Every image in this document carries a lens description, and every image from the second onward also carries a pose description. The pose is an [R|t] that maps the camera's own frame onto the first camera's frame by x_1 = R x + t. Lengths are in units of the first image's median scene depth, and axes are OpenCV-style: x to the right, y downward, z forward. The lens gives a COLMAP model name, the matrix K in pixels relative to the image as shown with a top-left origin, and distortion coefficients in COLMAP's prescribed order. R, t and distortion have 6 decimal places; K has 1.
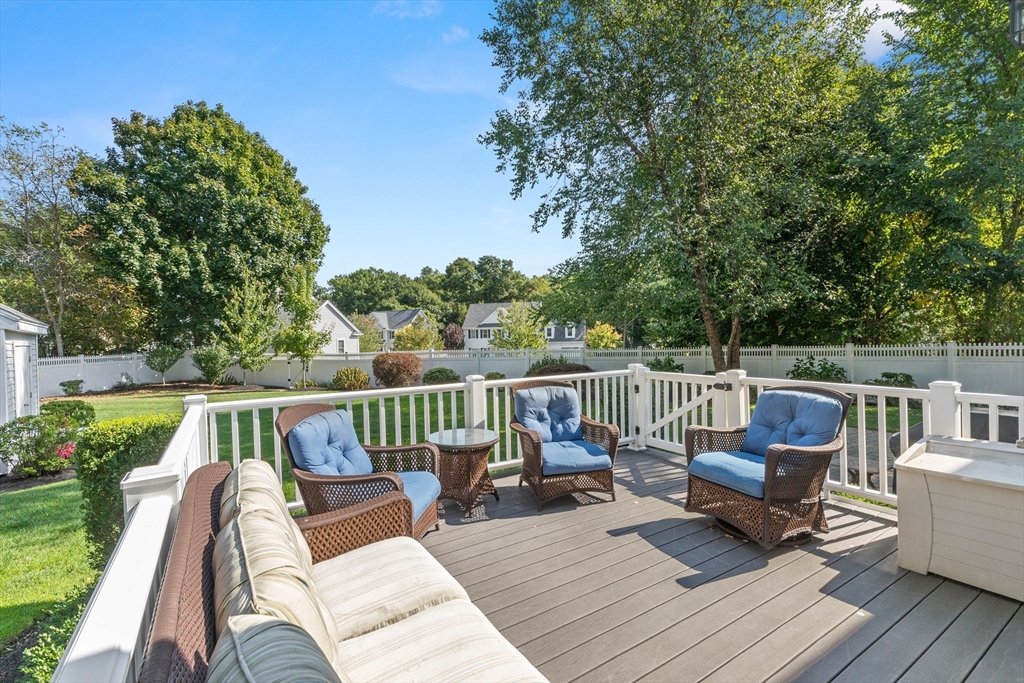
lens RADIAL K [[464.3, 0, 517.7], [0, 464.3, 341.0], [0, 0, 1]] dist [0.003192, 0.000060]
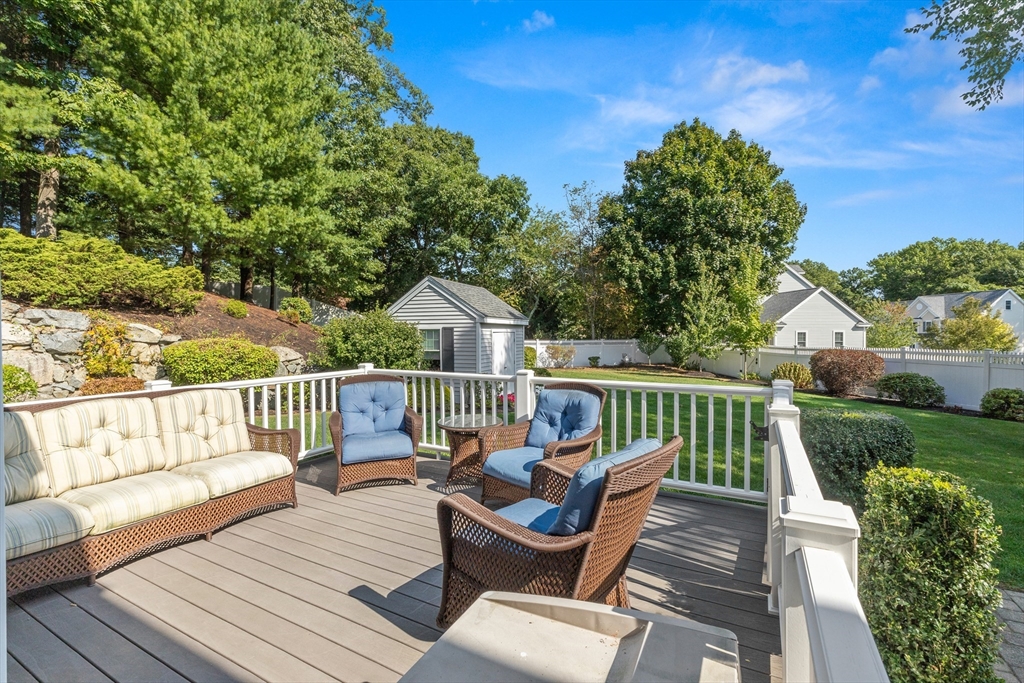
lens RADIAL K [[464.3, 0, 513.6], [0, 464.3, 339.2], [0, 0, 1]] dist [0.003192, 0.000060]
pose [[0.466465, 0.033140, -0.883919, 0.168710], [-0.017039, 0.999449, 0.028480, -0.004762], [0.884376, 0.001776, 0.466772, 0.103597]]
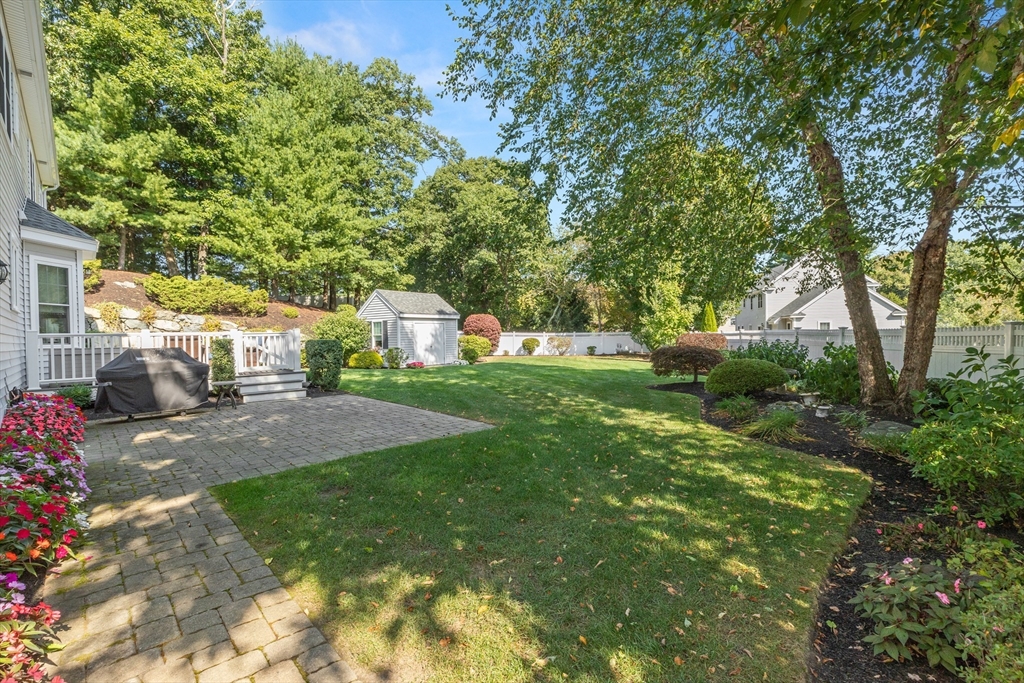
lens RADIAL K [[464.3, 0, 508.1], [0, 464.3, 338.5], [0, 0, 1]] dist [0.003192, 0.000060]
pose [[0.166836, 0.028495, -0.985573, 0.546920], [0.000275, 0.999581, 0.028946, 0.006294], [0.985985, -0.005100, 0.166759, 0.362230]]
